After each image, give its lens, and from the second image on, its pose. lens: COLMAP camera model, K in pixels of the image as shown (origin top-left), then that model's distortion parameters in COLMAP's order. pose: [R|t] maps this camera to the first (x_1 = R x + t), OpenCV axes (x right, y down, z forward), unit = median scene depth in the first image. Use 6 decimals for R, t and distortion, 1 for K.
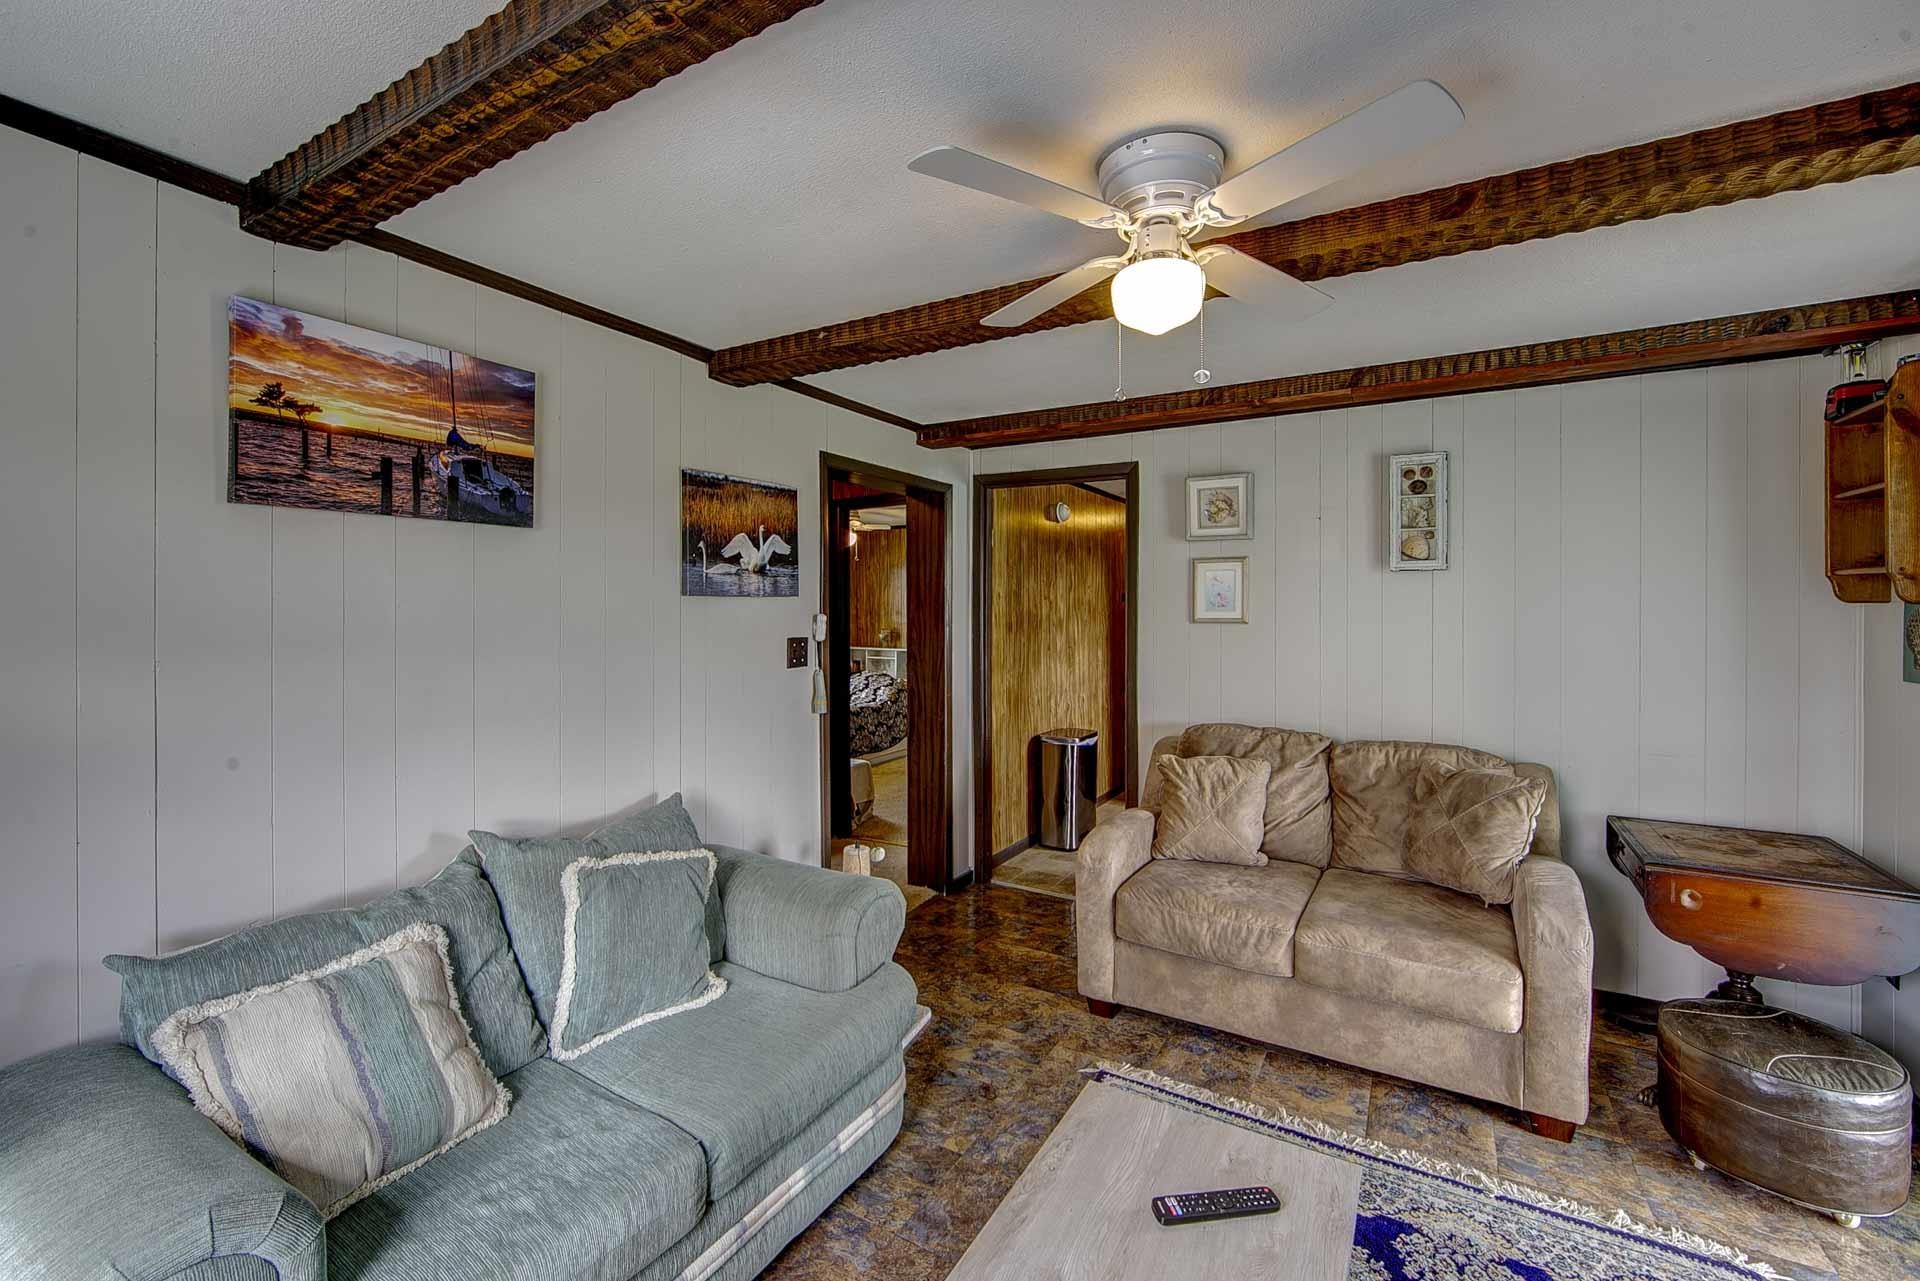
lens RADIAL K [[782.3, 0, 954.5], [0, 782.3, 615.6], [0, 0, 1]] dist [-0.013189, 0.002586]
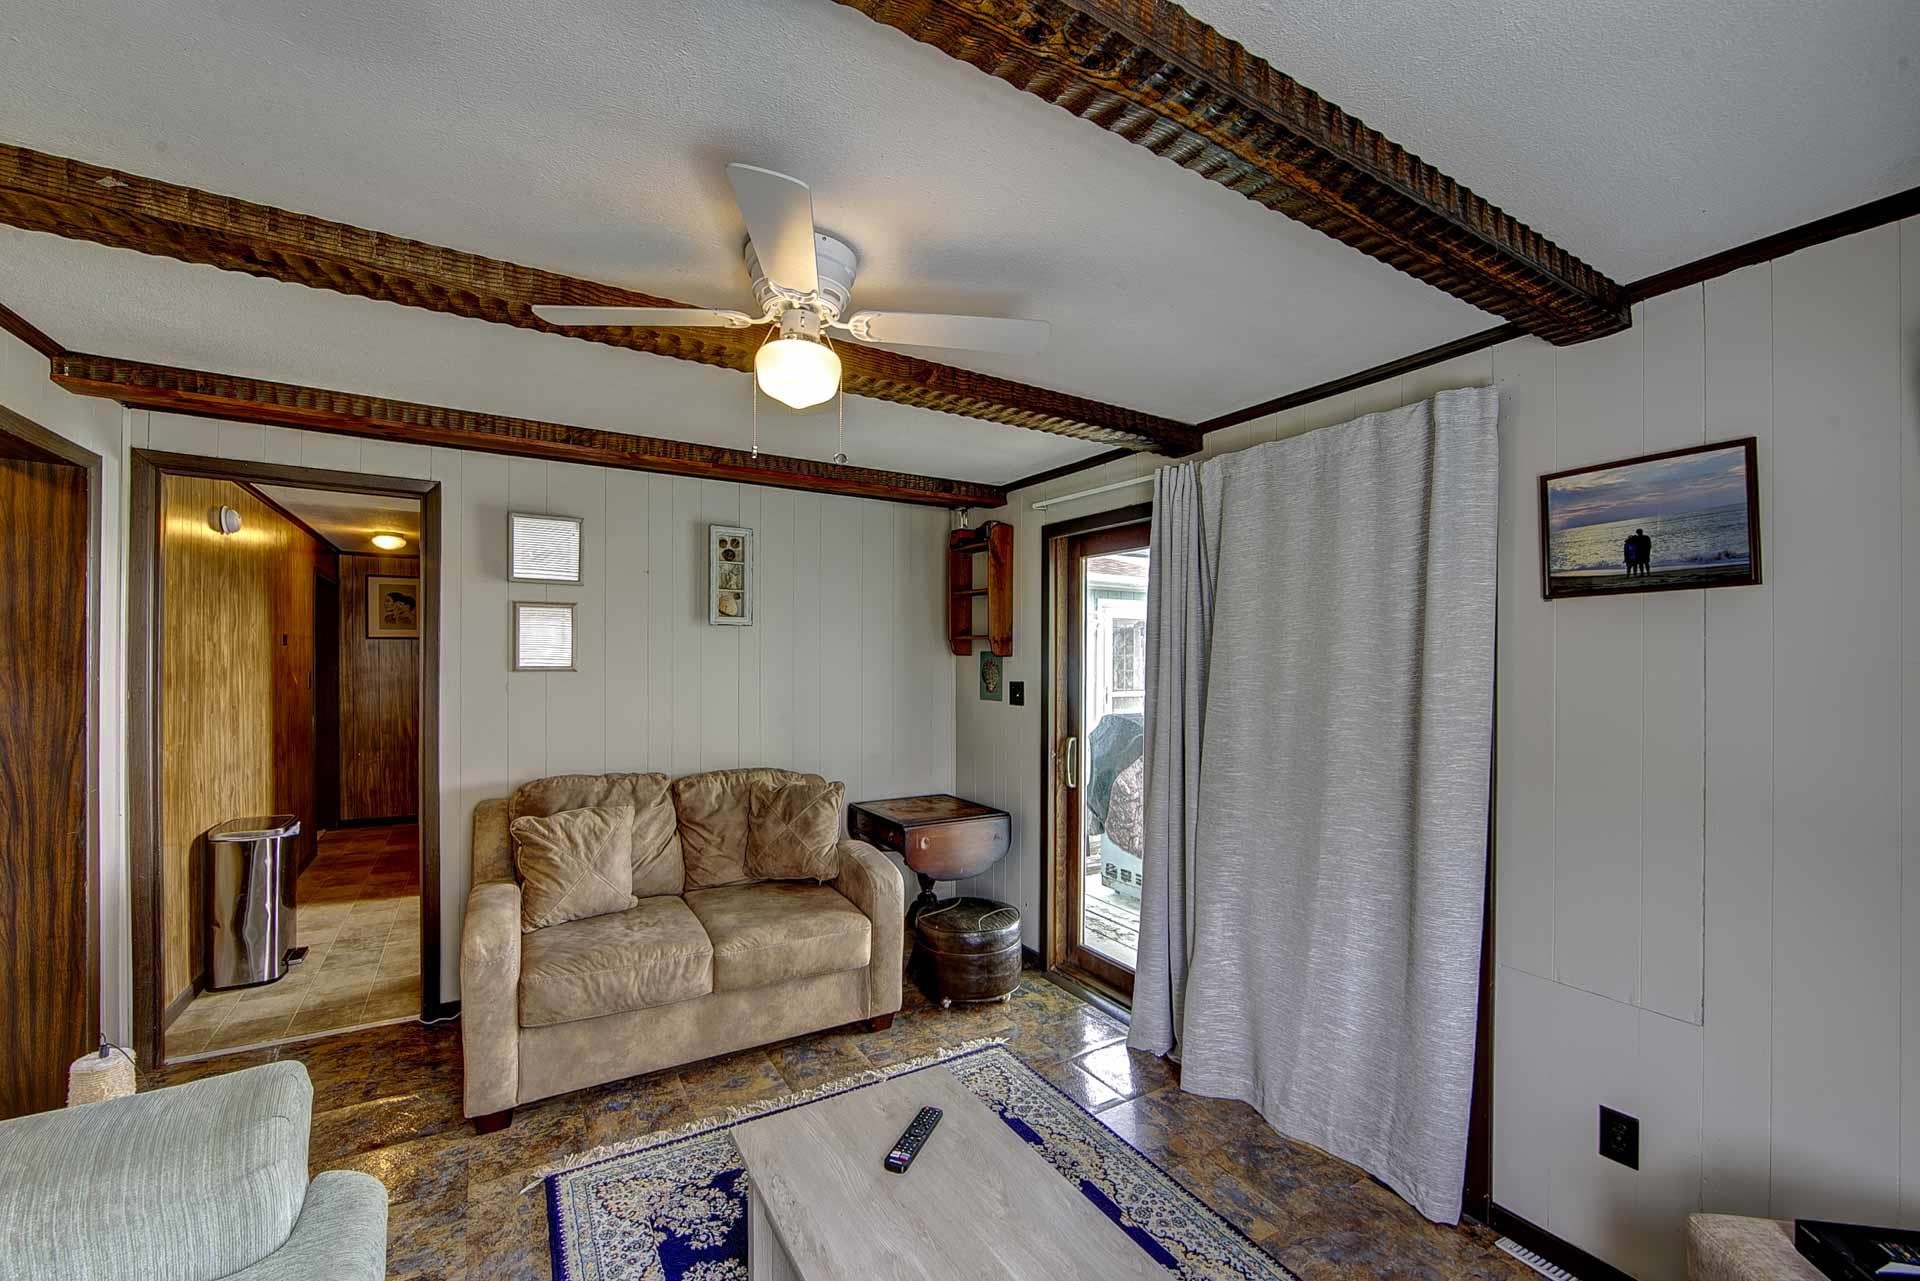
lens RADIAL K [[782.3, 0, 938.7], [0, 782.3, 659.0], [0, 0, 1]] dist [-0.013189, 0.002586]
pose [[0.481480, 0.003905, 0.876448, -0.332322], [0.000872, 0.999987, -0.004934, -0.000515], [-0.876457, 0.003140, 0.481471, 0.162349]]
